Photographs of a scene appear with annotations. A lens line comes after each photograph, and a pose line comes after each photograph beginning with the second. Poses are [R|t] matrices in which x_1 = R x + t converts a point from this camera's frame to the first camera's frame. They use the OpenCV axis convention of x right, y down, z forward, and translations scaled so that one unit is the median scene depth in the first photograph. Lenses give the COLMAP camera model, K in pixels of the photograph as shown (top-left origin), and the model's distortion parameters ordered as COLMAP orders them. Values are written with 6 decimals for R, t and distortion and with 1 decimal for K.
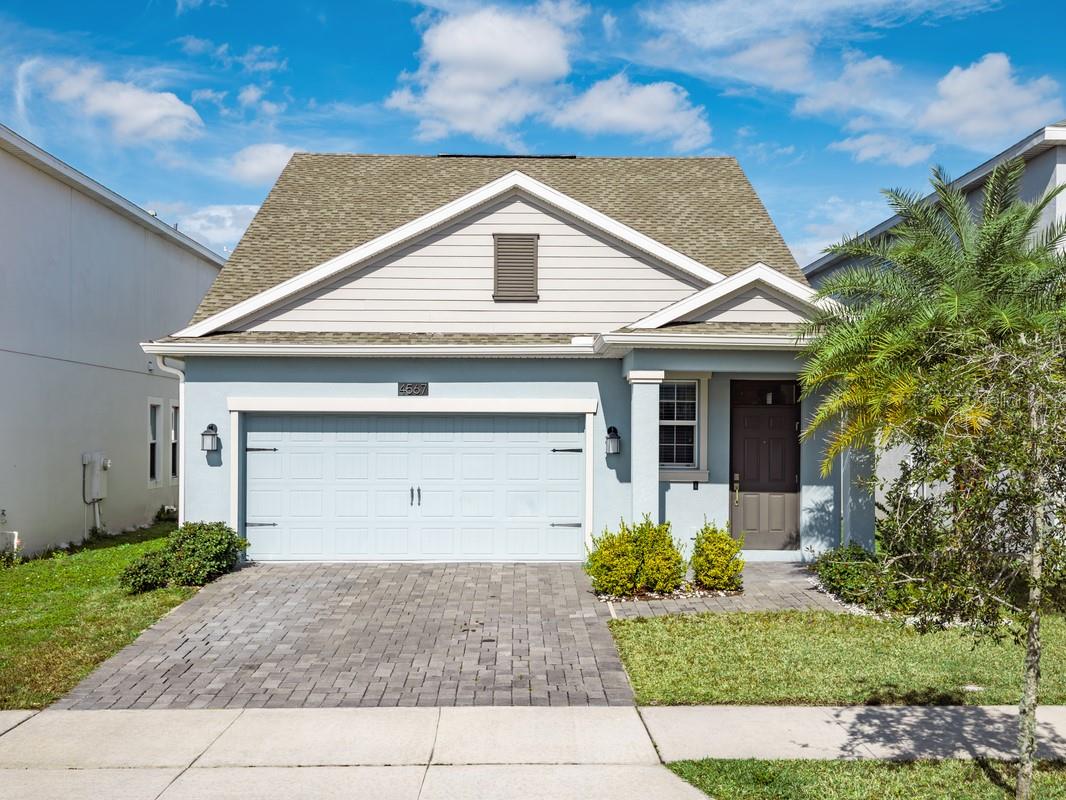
lens RADIAL K [[1105.6, 0, 533.8], [0, 1105.6, 401.0], [0, 0, 1]] dist [0.023450, 0.000000]
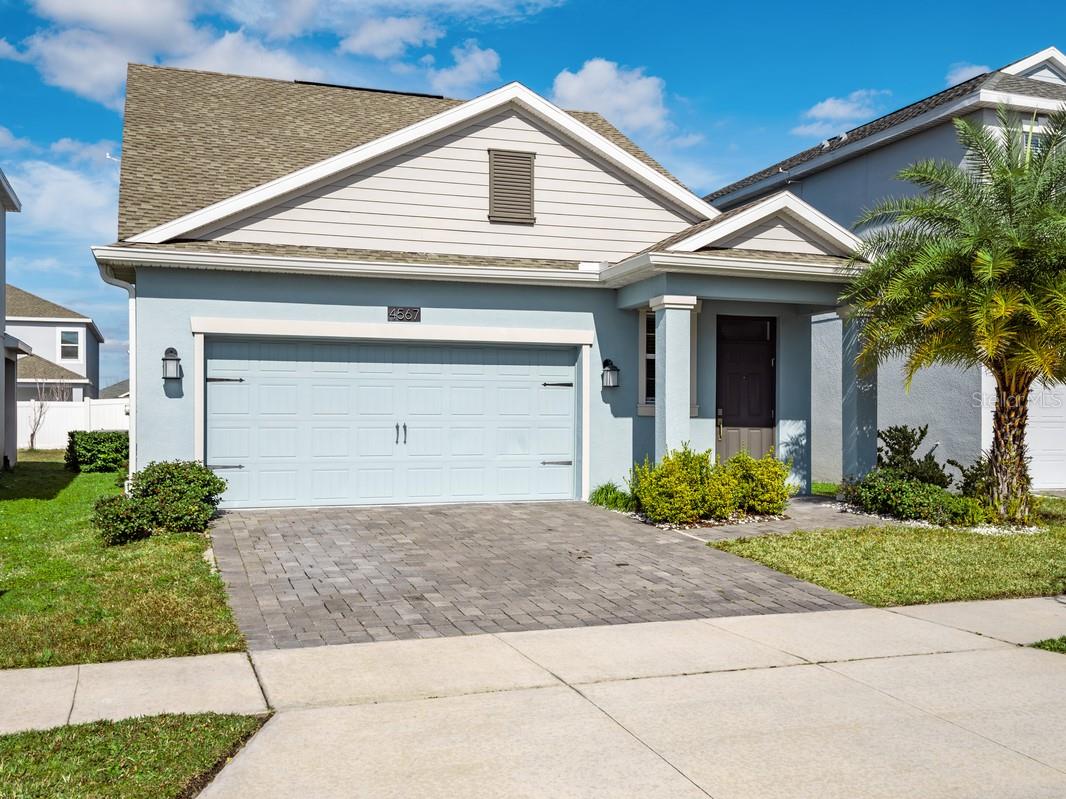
lens RADIAL K [[1105.6, 0, 535.1], [0, 1105.6, 403.7], [0, 0, 1]] dist [0.023450, 0.000000]
pose [[0.947386, 0.003635, 0.320072, -0.296770], [-0.006572, 0.999946, 0.008095, 0.054529], [-0.320025, -0.009772, 0.947359, 0.107386]]
